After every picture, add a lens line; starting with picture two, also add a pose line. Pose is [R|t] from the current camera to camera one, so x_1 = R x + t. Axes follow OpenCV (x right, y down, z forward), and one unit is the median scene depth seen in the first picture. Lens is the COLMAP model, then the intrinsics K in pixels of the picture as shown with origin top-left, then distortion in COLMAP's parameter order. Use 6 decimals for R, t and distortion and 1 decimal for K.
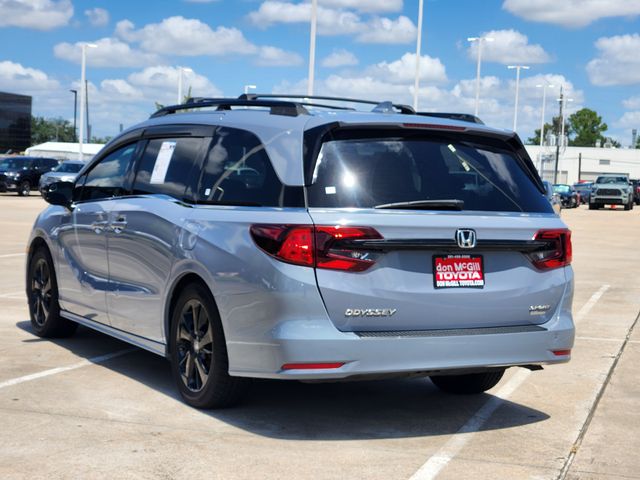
lens RADIAL K [[1117.3, 0, 321.7], [0, 1117.3, 268.0], [0, 0, 1]] dist [-0.020972, 0.092490]
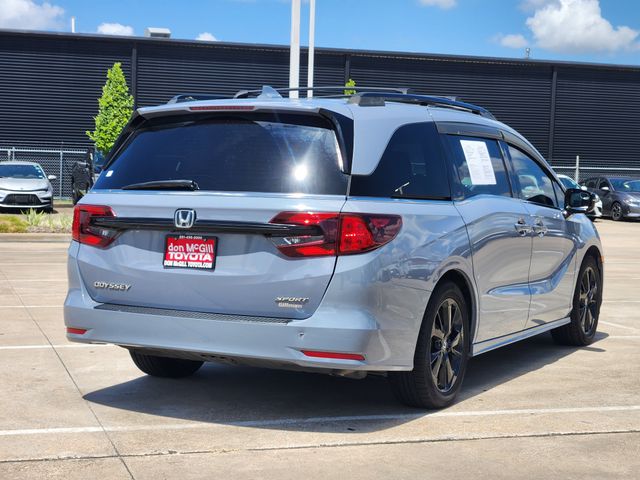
lens RADIAL K [[1117.3, 0, 321.7], [0, 1117.3, 268.0], [0, 0, 1]] dist [-0.020972, 0.092490]
pose [[0.544138, 0.035468, -0.838246, 1.016021], [-0.064927, 0.997890, 0.000076, 0.009234], [0.836480, 0.054383, 0.545292, 0.560744]]
